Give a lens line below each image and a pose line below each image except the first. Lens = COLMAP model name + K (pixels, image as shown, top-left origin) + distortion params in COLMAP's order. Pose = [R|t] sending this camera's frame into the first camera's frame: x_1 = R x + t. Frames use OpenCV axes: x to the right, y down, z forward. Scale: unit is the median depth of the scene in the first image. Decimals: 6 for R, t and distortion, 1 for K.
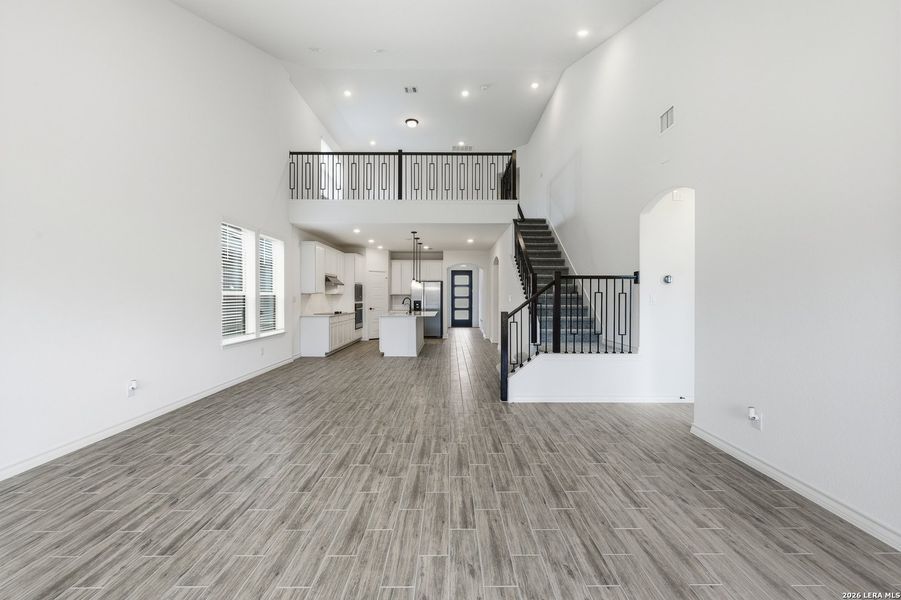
lens RADIAL K [[361.6, 0, 453.4], [0, 361.6, 298.8], [0, 0, 1]] dist [-0.003357, -0.000401]
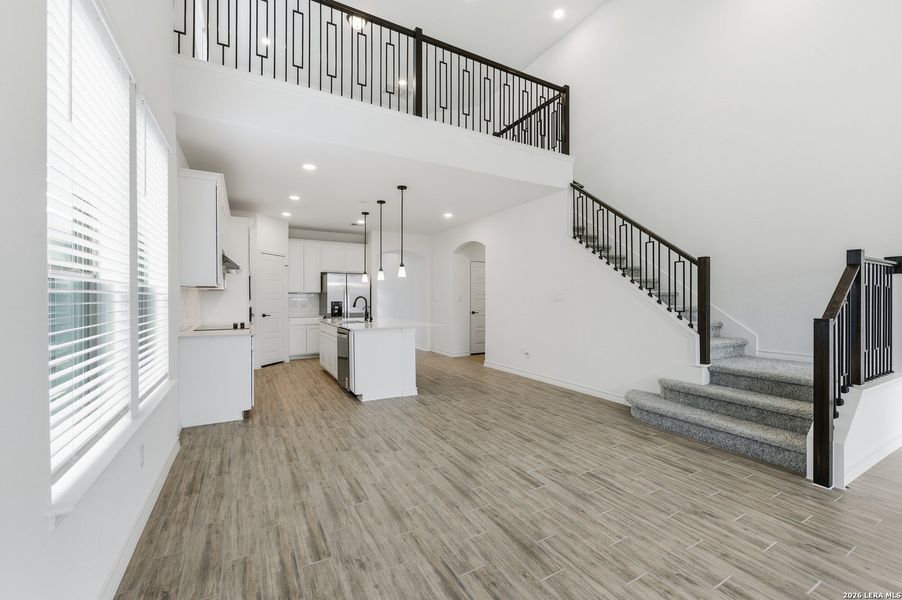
lens RADIAL K [[362.0, 0, 451.5], [0, 362.0, 297.1], [0, 0, 1]] dist [-0.003357, -0.000401]
pose [[0.878263, -0.001910, 0.478174, -0.860002], [0.005435, 0.999967, -0.005987, 0.007551], [-0.478147, 0.007857, 0.878245, 1.145341]]
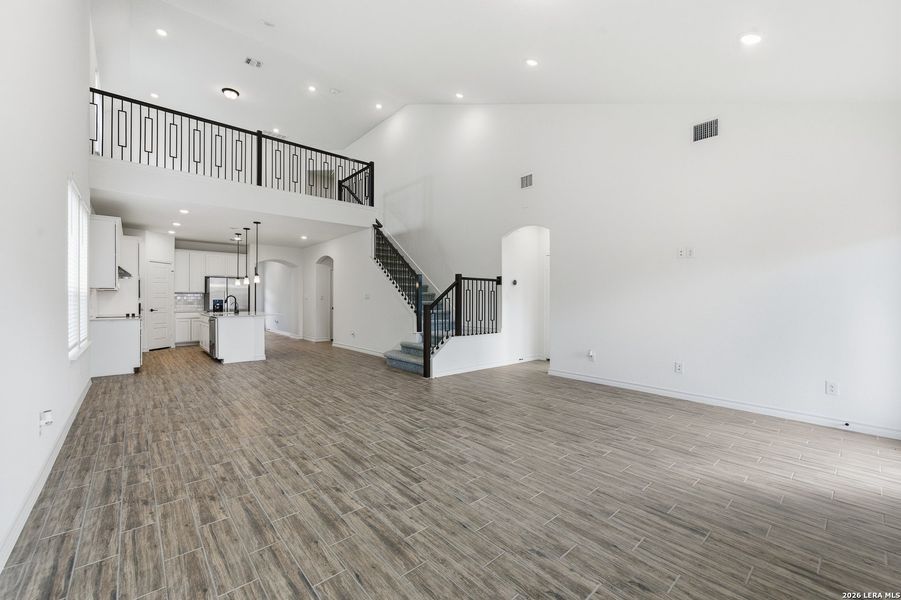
lens RADIAL K [[361.6, 0, 450.3], [0, 361.6, 298.0], [0, 0, 1]] dist [-0.003357, -0.000401]
pose [[0.763098, 0.001034, 0.646282, -0.852385], [0.003017, 0.999982, -0.005162, 0.027015], [-0.646275, 0.005889, 0.763082, 0.017757]]
